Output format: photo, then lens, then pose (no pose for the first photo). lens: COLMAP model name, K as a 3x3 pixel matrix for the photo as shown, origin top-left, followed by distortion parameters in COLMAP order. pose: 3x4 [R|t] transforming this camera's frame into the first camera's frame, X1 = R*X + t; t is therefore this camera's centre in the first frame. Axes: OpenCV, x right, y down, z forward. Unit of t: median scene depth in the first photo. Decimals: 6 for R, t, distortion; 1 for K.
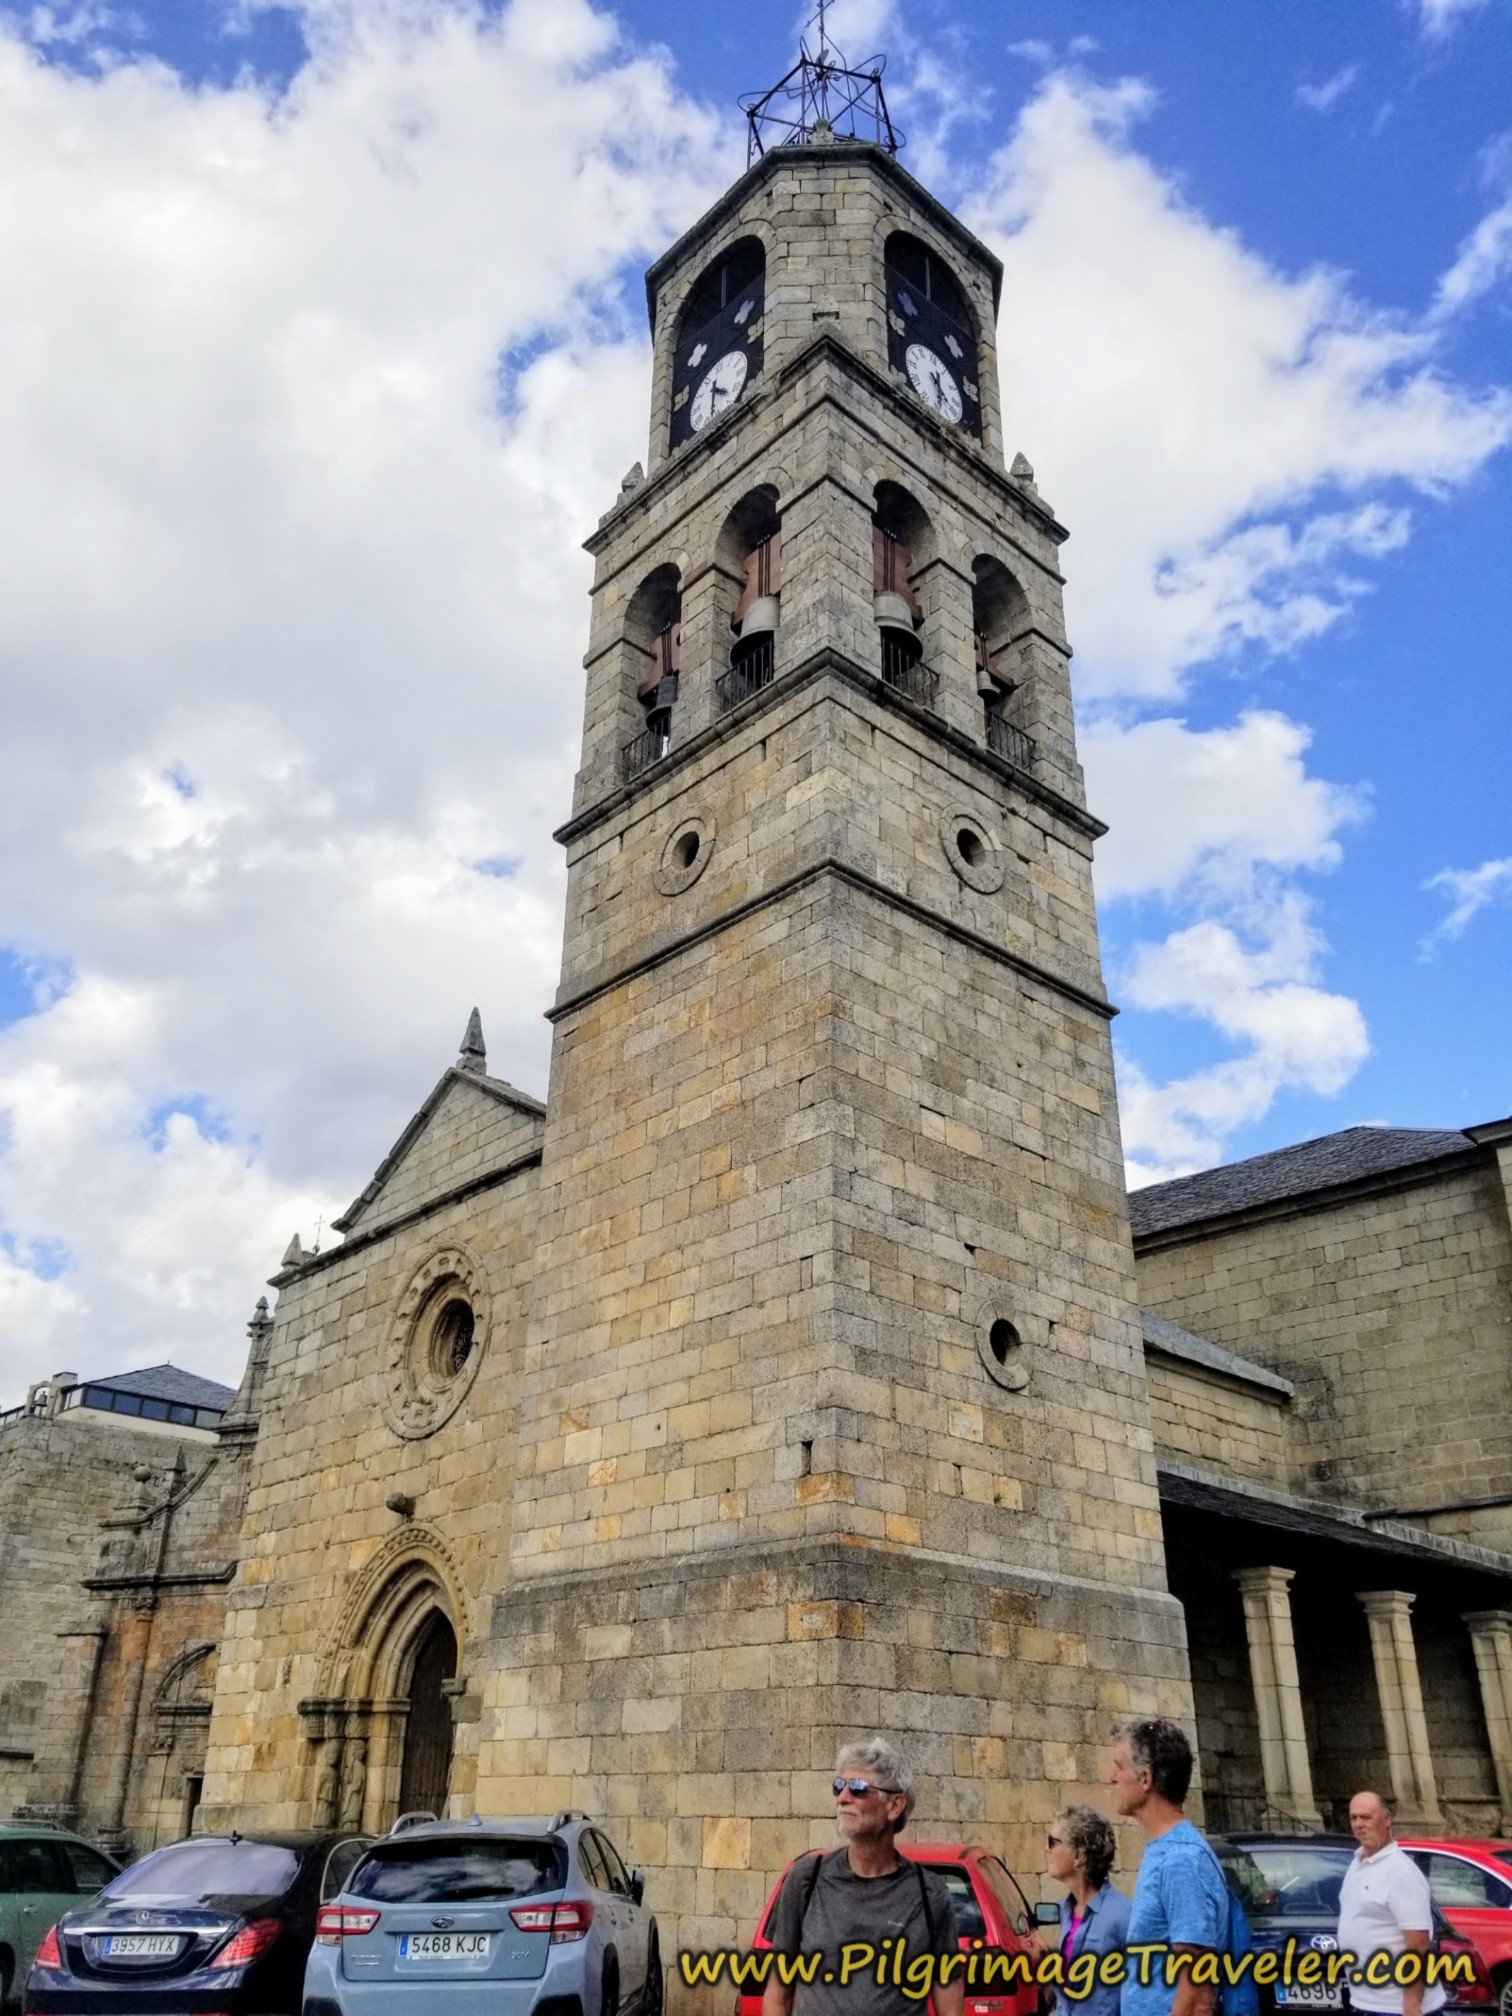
lens RADIAL K [[1590.4, 0, 756.0], [0, 1590.4, 1008.0], [0, 0, 1]] dist [-0.007710, -0.002760]
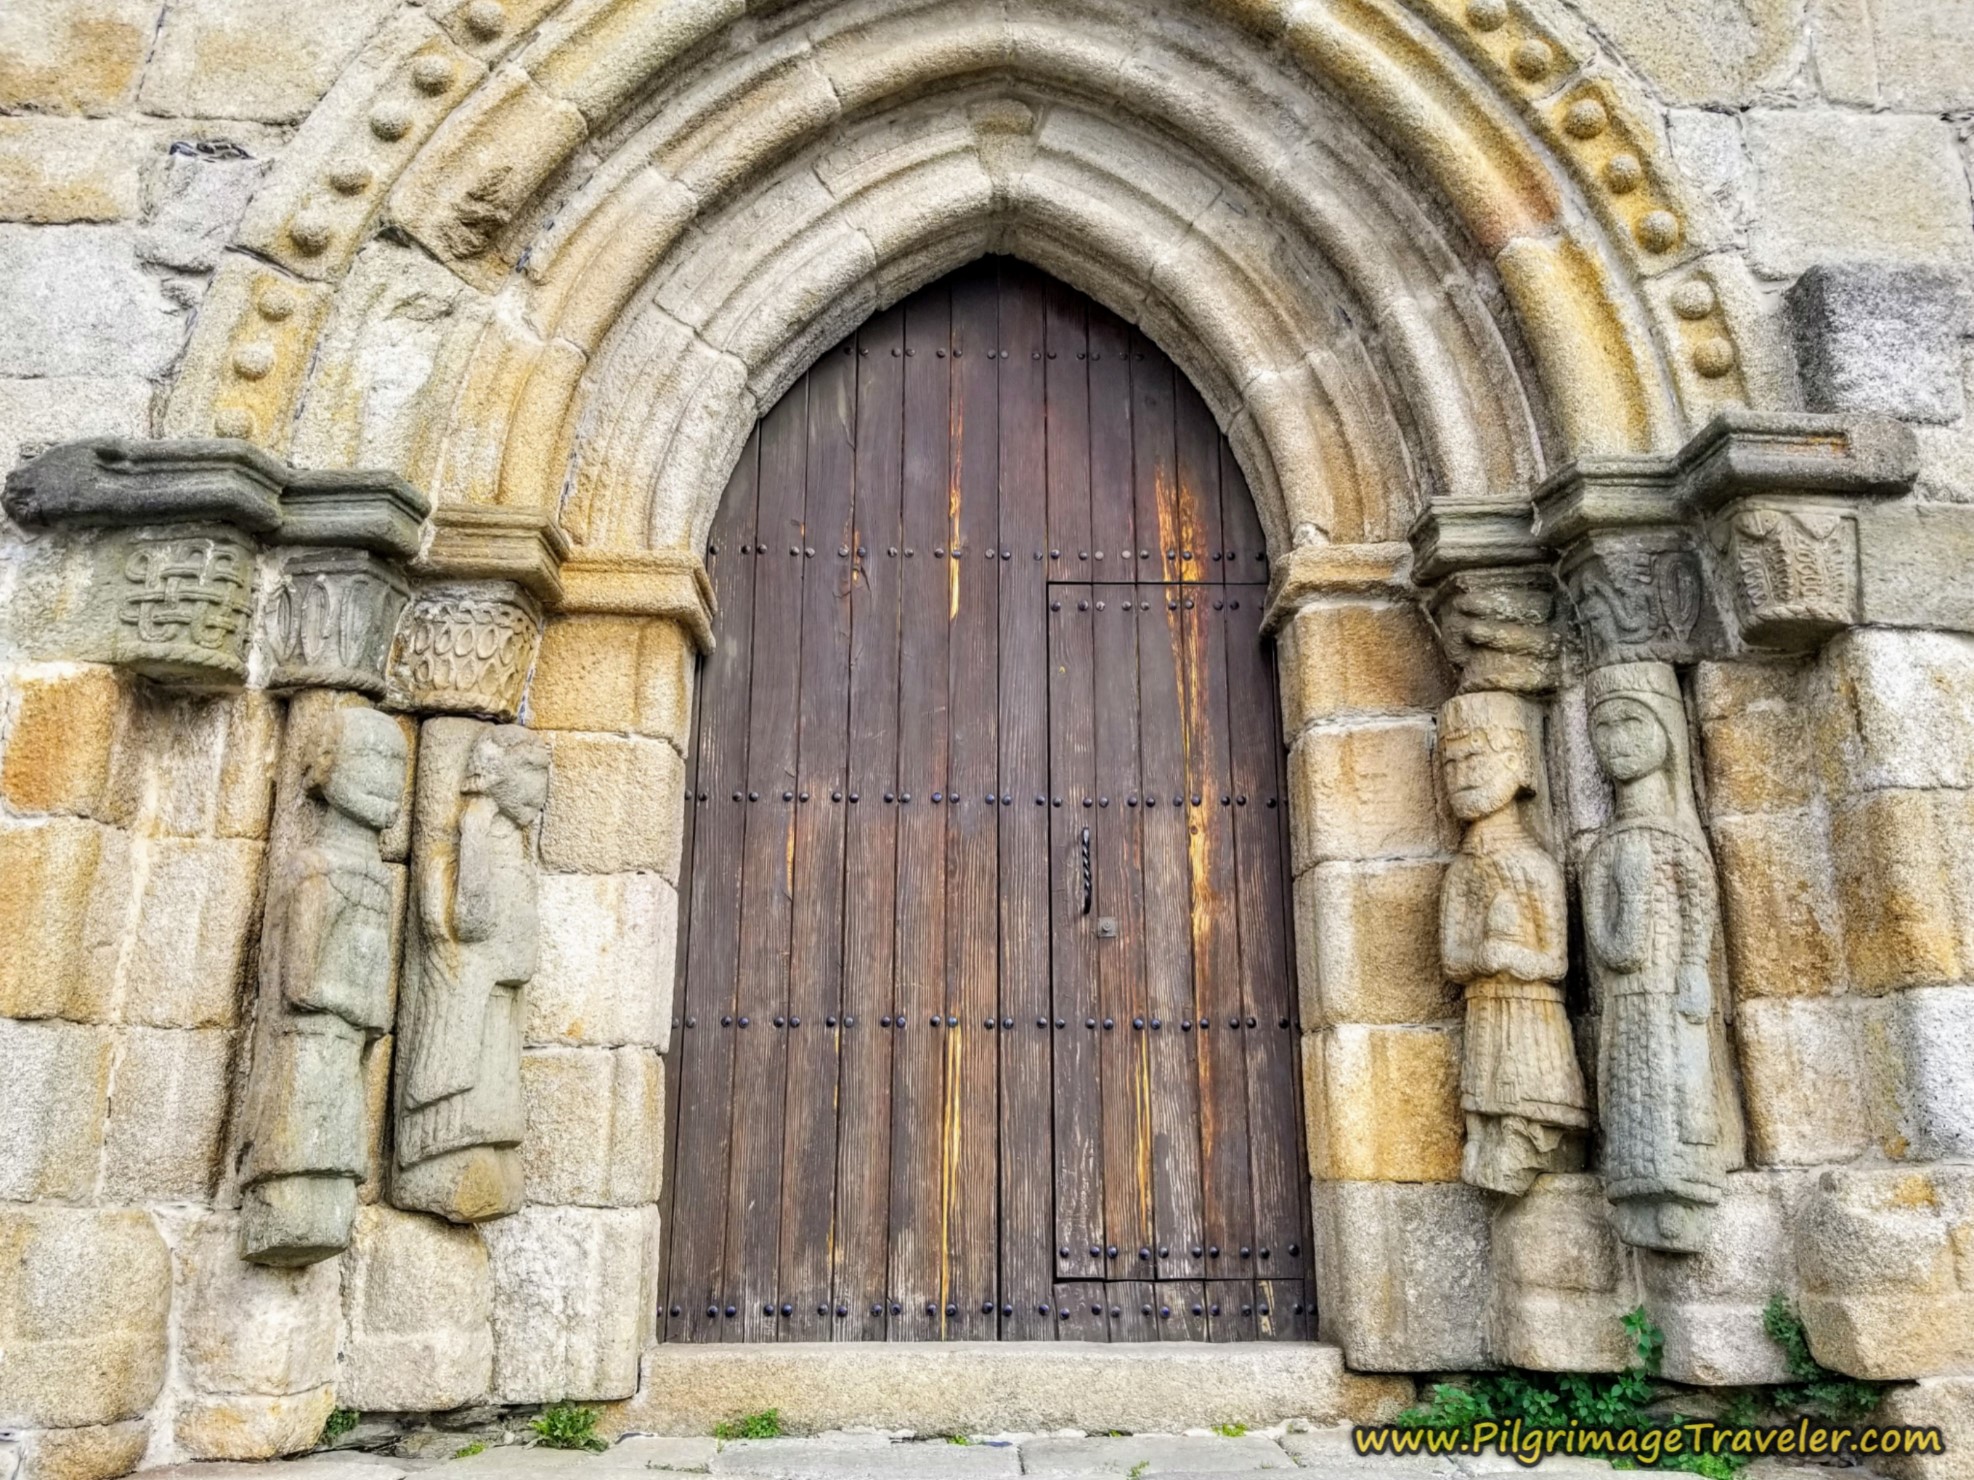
lens RADIAL K [[1557.2, 0, 987.0], [0, 1557.2, 740.0], [0, 0, 1]] dist [-0.007710, -0.002760]
pose [[0.654573, 0.189046, 0.731981, -0.335879], [-0.341986, 0.937545, 0.063685, 0.423946], [-0.674226, -0.292013, 0.678342, 0.822900]]
